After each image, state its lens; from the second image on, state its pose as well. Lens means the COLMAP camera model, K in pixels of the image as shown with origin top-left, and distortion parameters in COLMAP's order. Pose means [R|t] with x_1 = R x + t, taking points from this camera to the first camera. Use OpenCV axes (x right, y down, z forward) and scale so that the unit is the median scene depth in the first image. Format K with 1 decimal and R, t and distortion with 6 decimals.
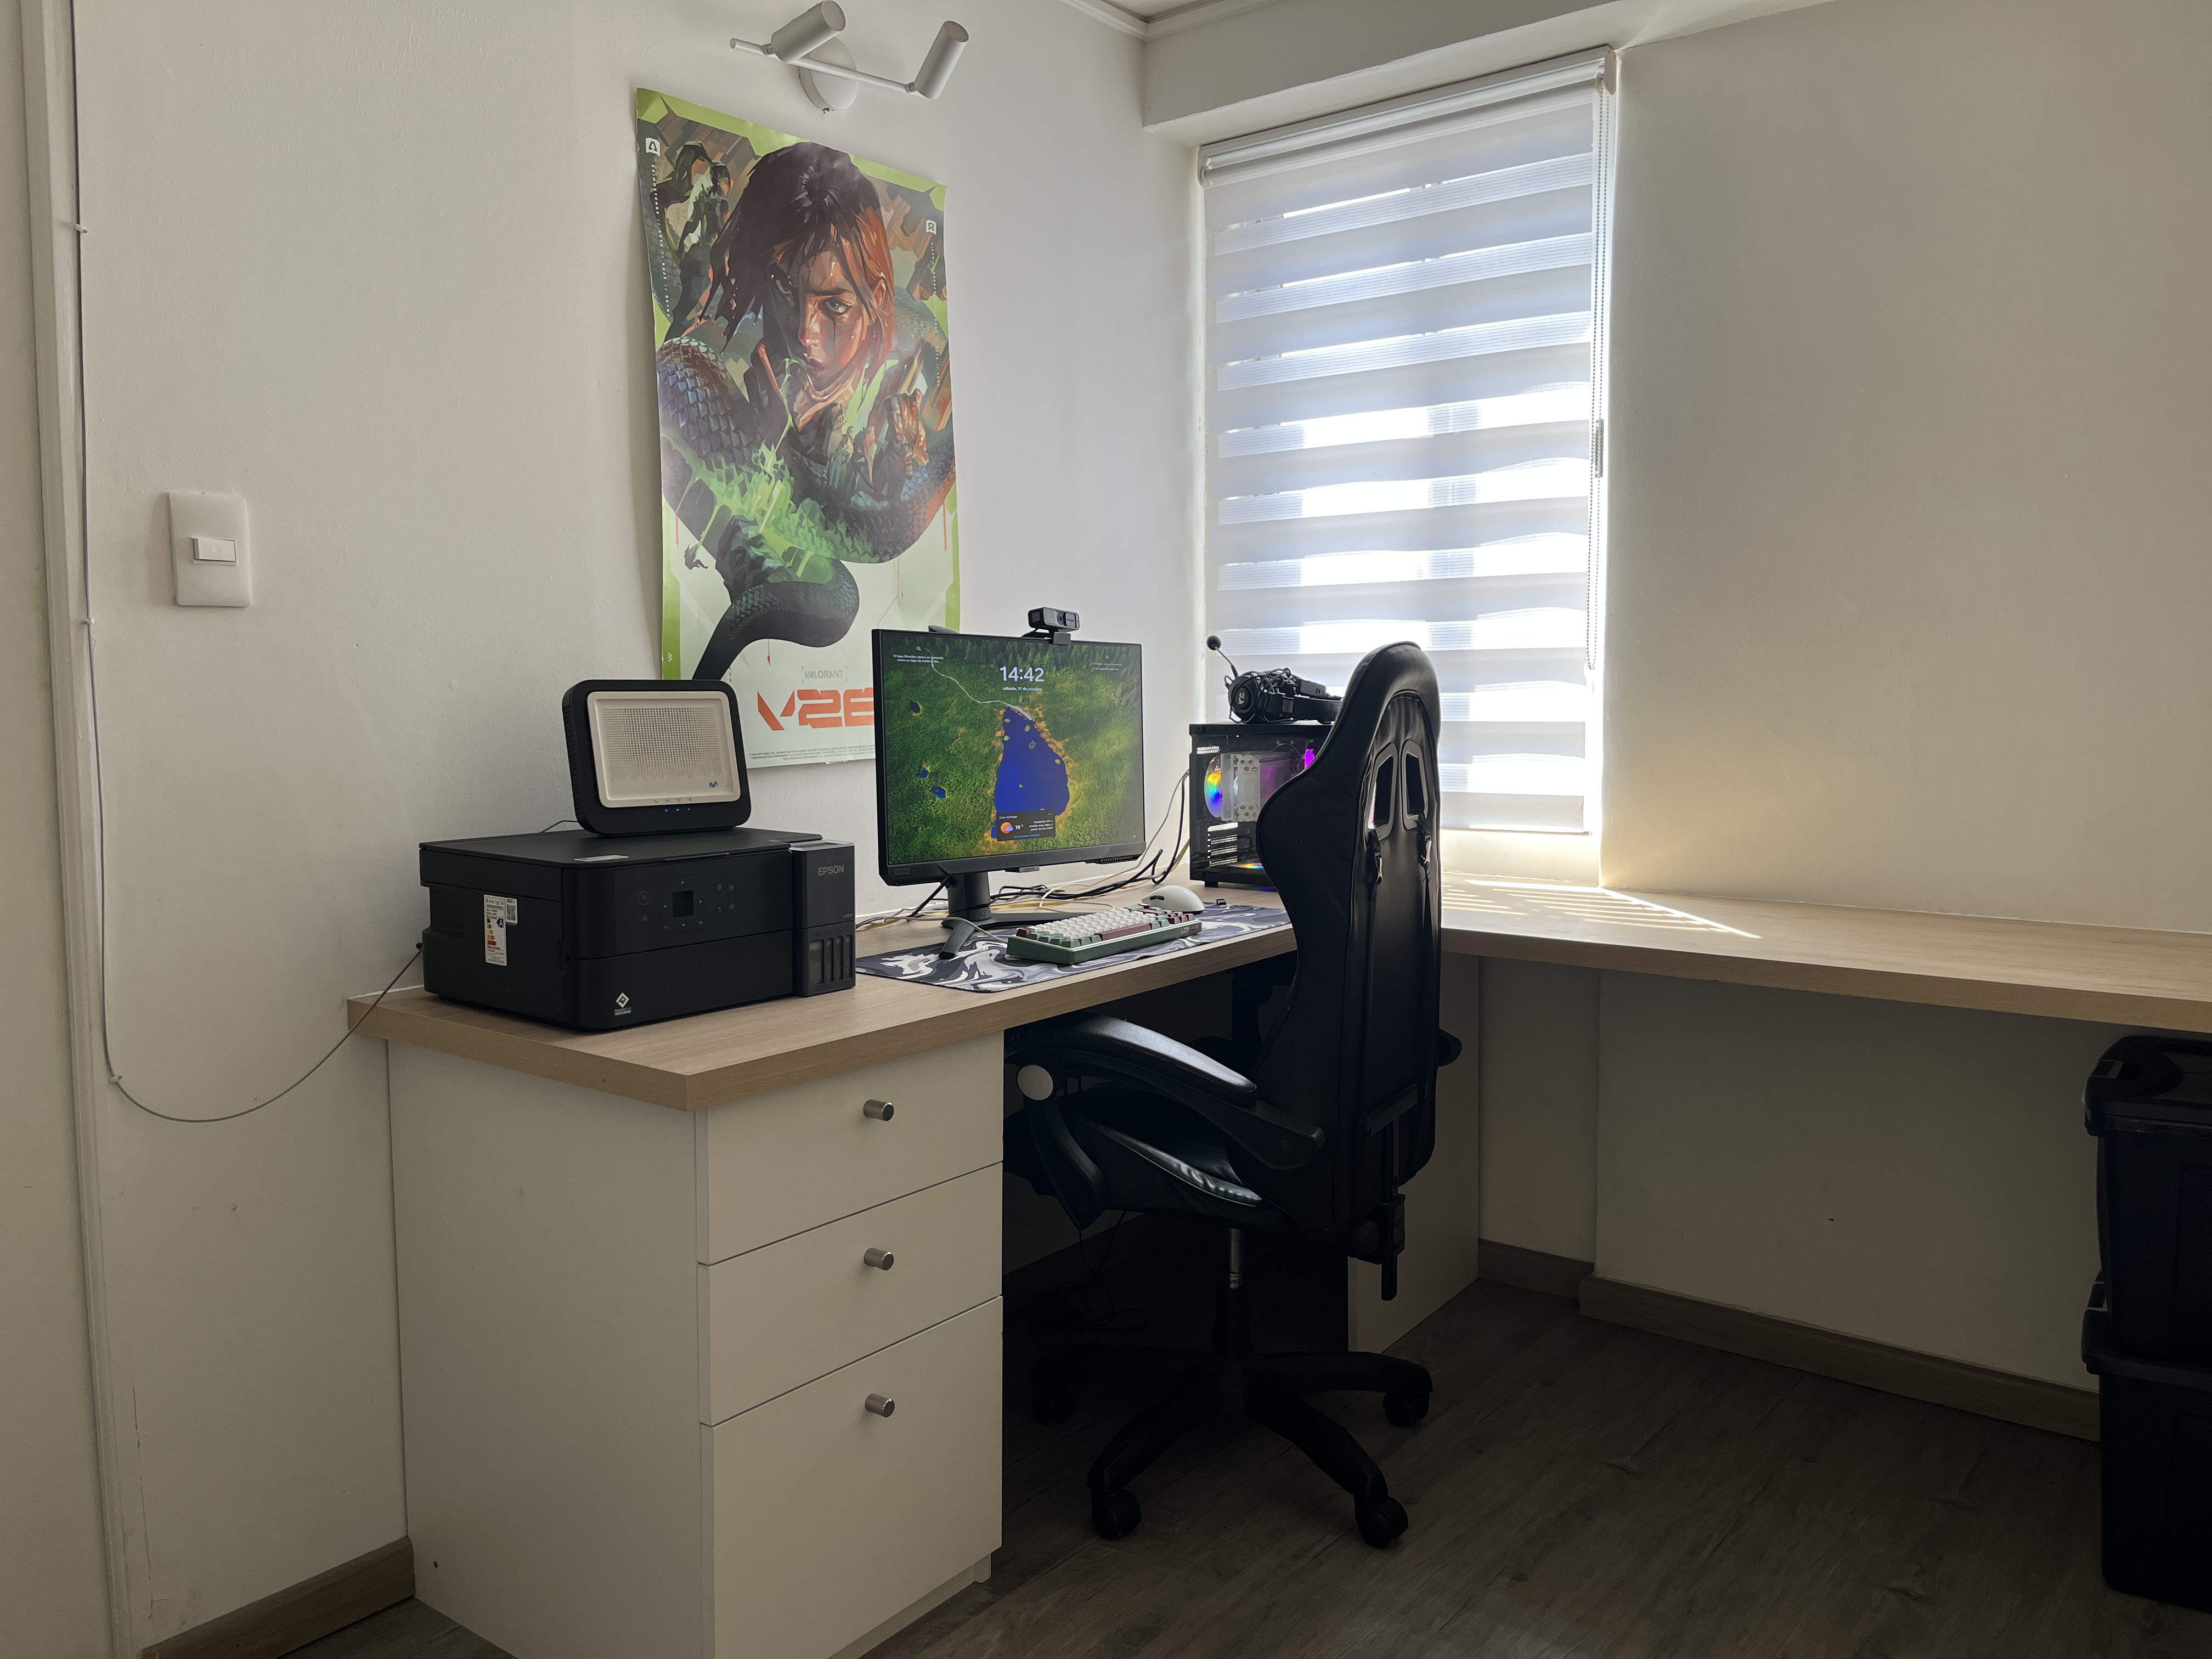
lens RADIAL K [[1678.1, 0, 1111.0], [0, 1678.1, 828.5], [0, 0, 1]] dist [0.063836, -0.088859]
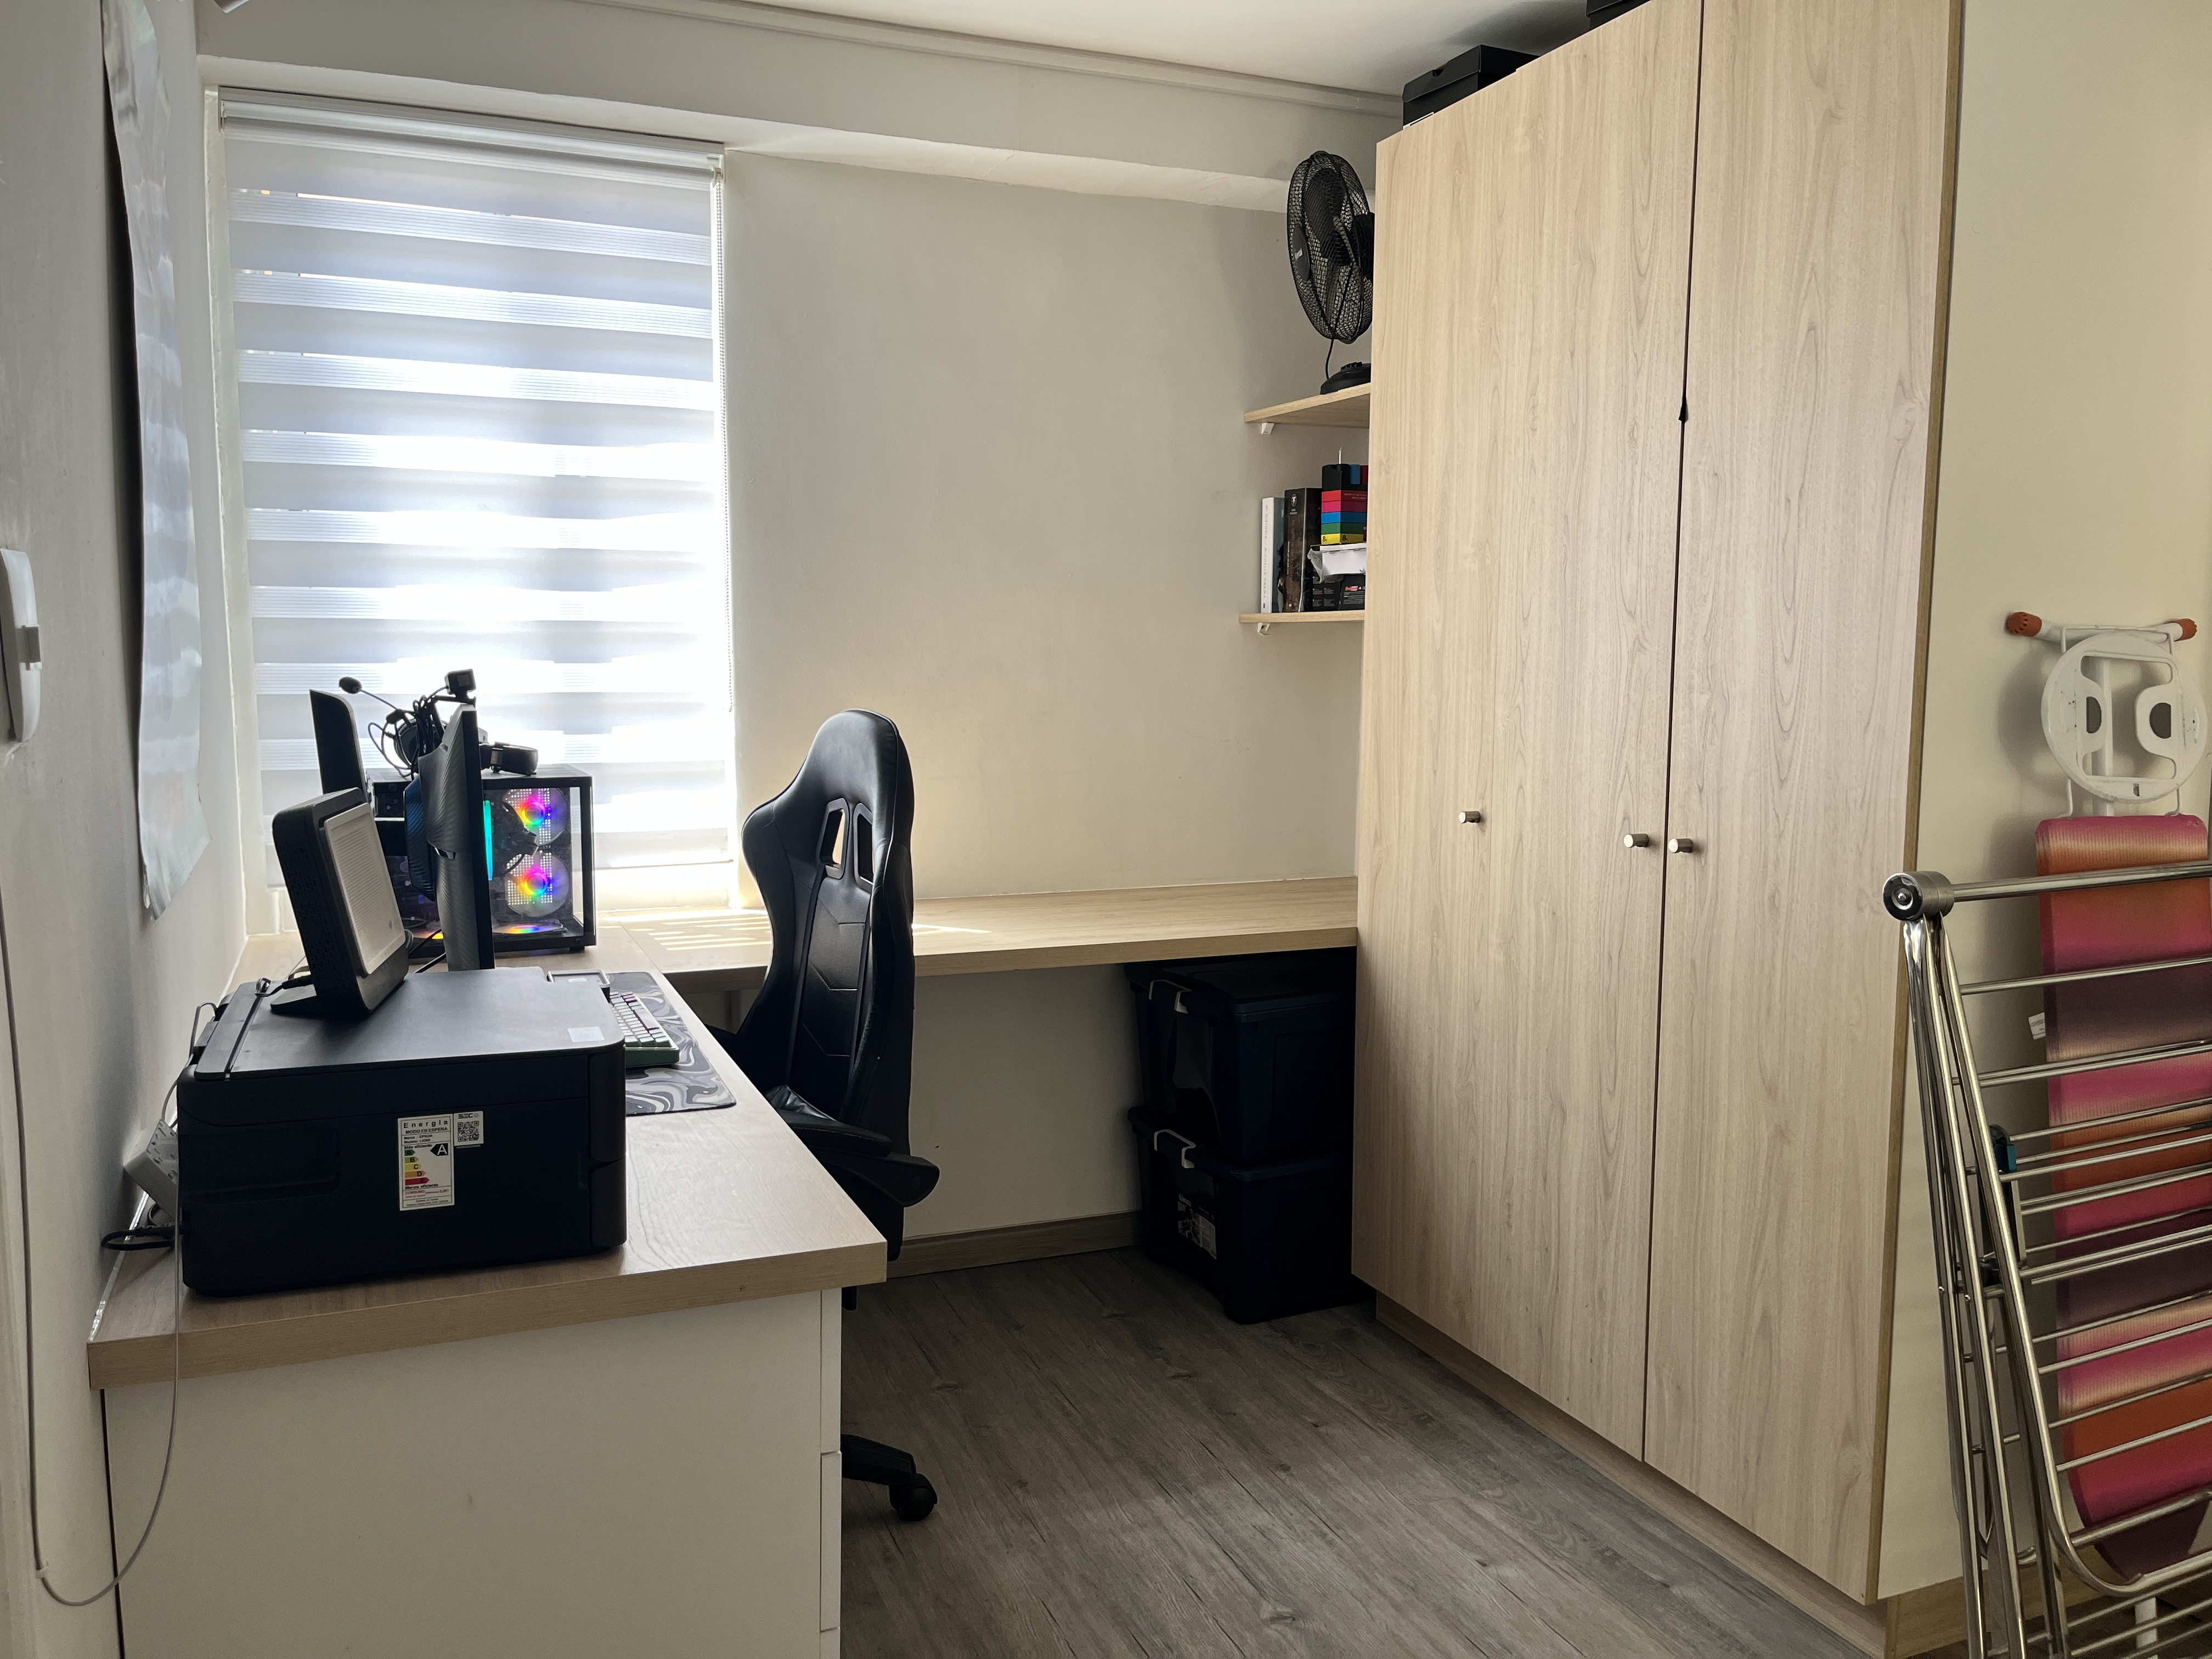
lens RADIAL K [[1678.1, 0, 1110.1], [0, 1678.1, 822.3], [0, 0, 1]] dist [0.063836, -0.088859]
pose [[0.506697, -0.085164, 0.857907, -0.548106], [0.067097, 0.995986, 0.059242, -0.073096], [-0.859509, 0.027545, 0.510378, 0.238526]]
